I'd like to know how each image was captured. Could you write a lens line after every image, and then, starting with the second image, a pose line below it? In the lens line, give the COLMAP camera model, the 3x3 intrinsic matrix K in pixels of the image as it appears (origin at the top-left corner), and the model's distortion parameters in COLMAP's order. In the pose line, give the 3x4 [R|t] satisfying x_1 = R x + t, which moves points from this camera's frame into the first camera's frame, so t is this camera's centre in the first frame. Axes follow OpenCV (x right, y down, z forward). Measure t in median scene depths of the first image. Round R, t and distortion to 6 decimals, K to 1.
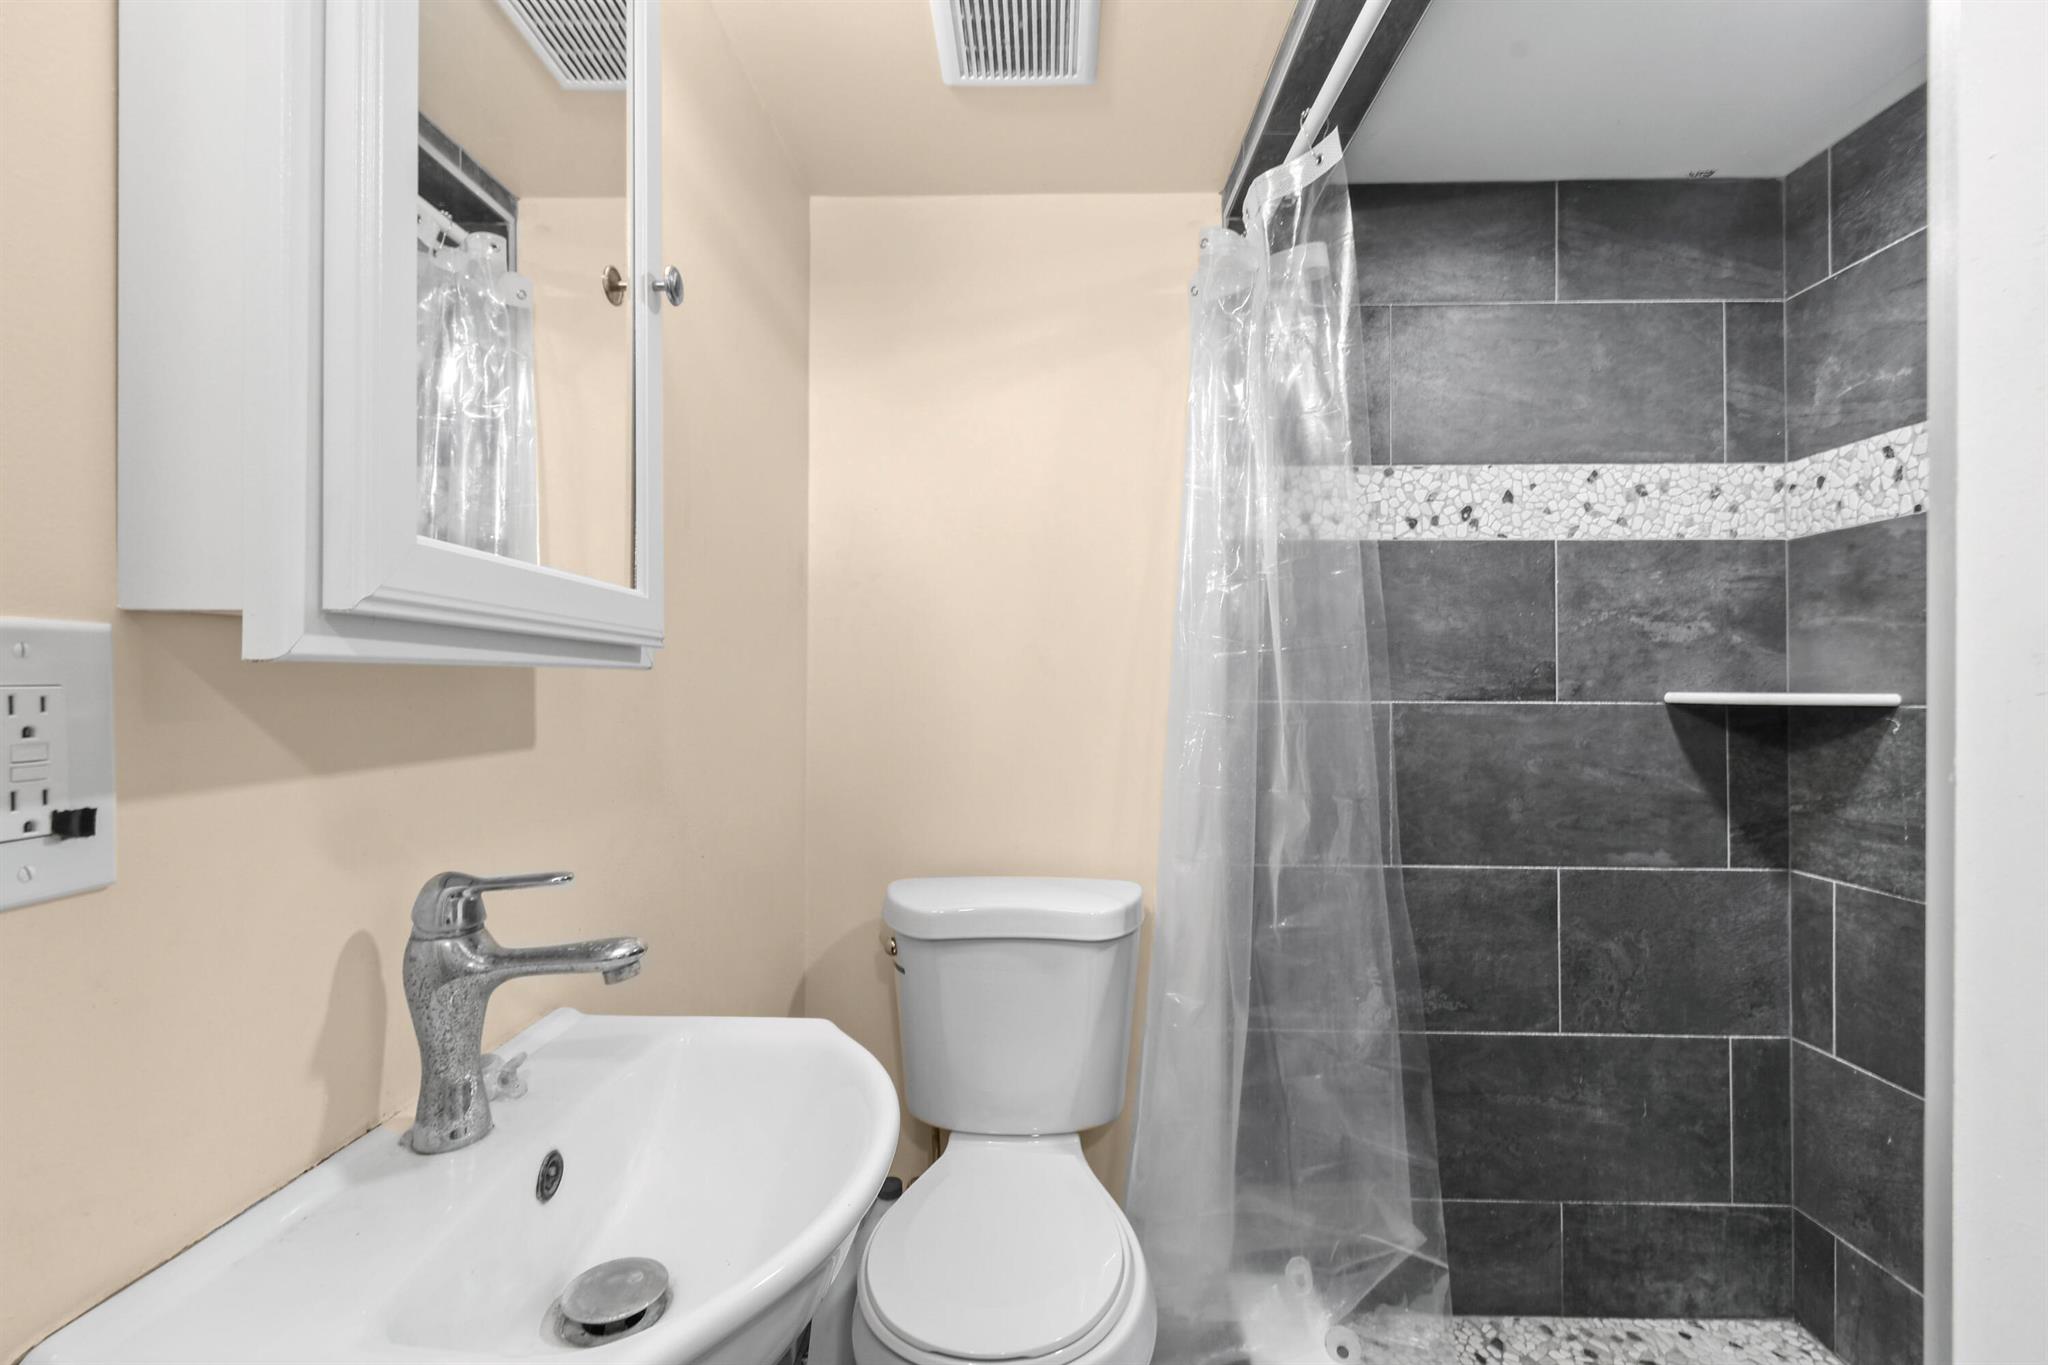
lens RADIAL K [[924.8, 0, 1024.0], [0, 924.8, 682.5], [0, 0, 1]] dist [0.014216, -0.001150]
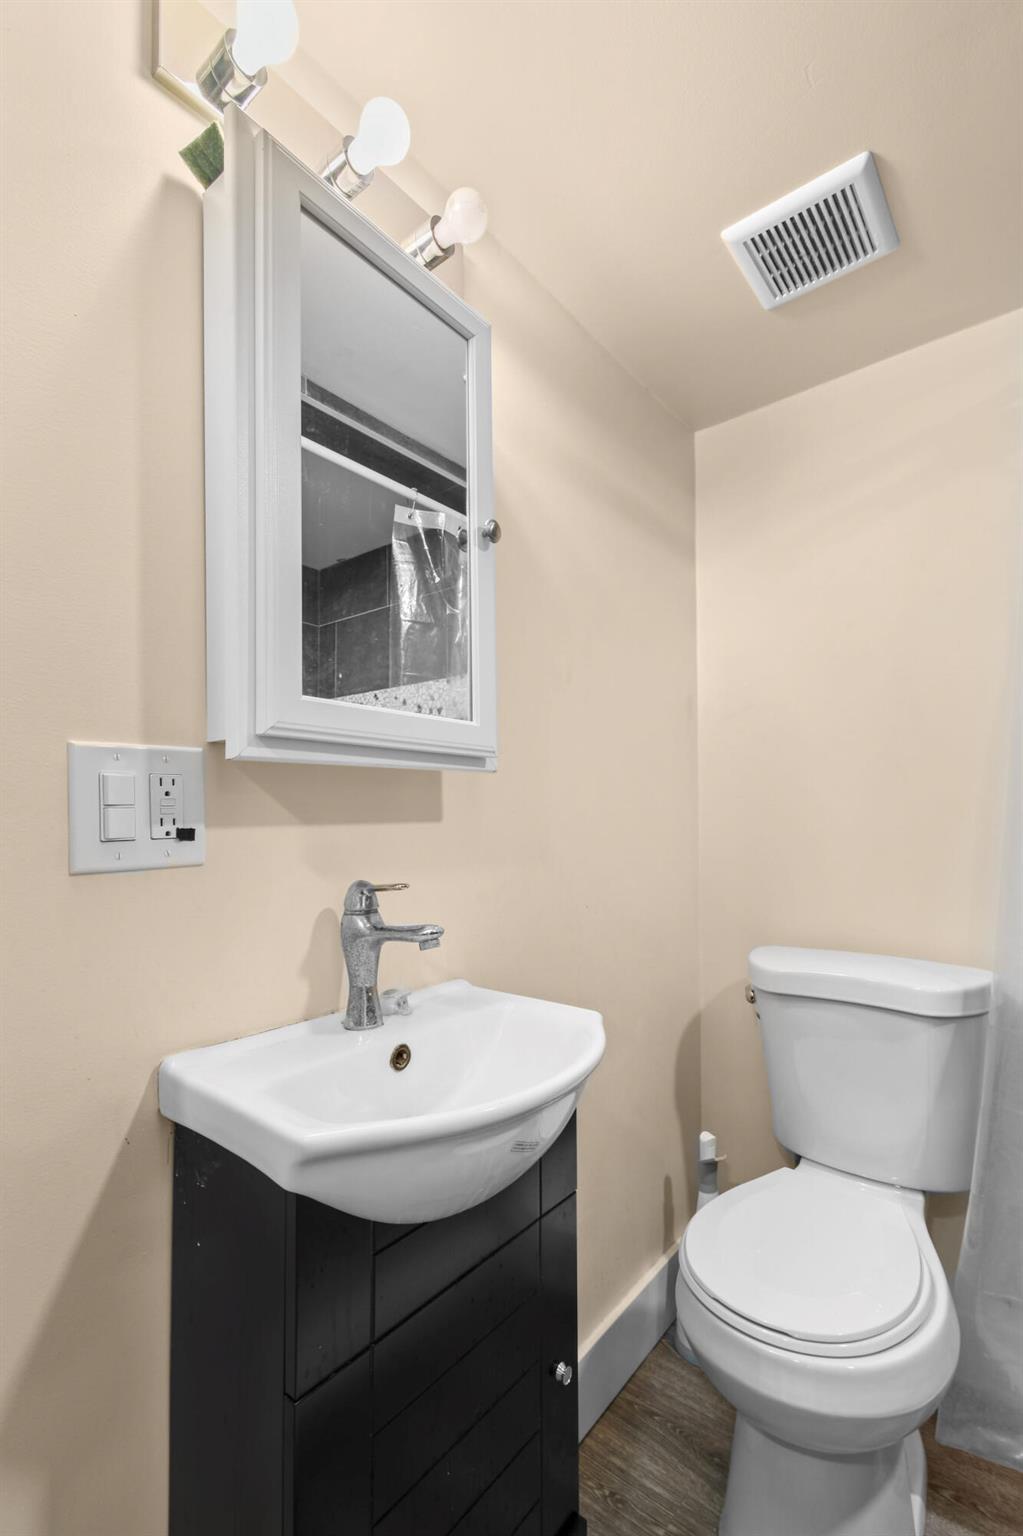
lens RADIAL K [[699.0, 0, 510.6], [0, 699.0, 800.5], [0, 0, 1]] dist [0.017766, -0.012536]
pose [[0.785260, -0.026562, -0.618596, 0.471433], [0.016087, 0.999617, -0.022501, 0.081210], [0.618957, 0.007718, 0.785387, 0.093213]]
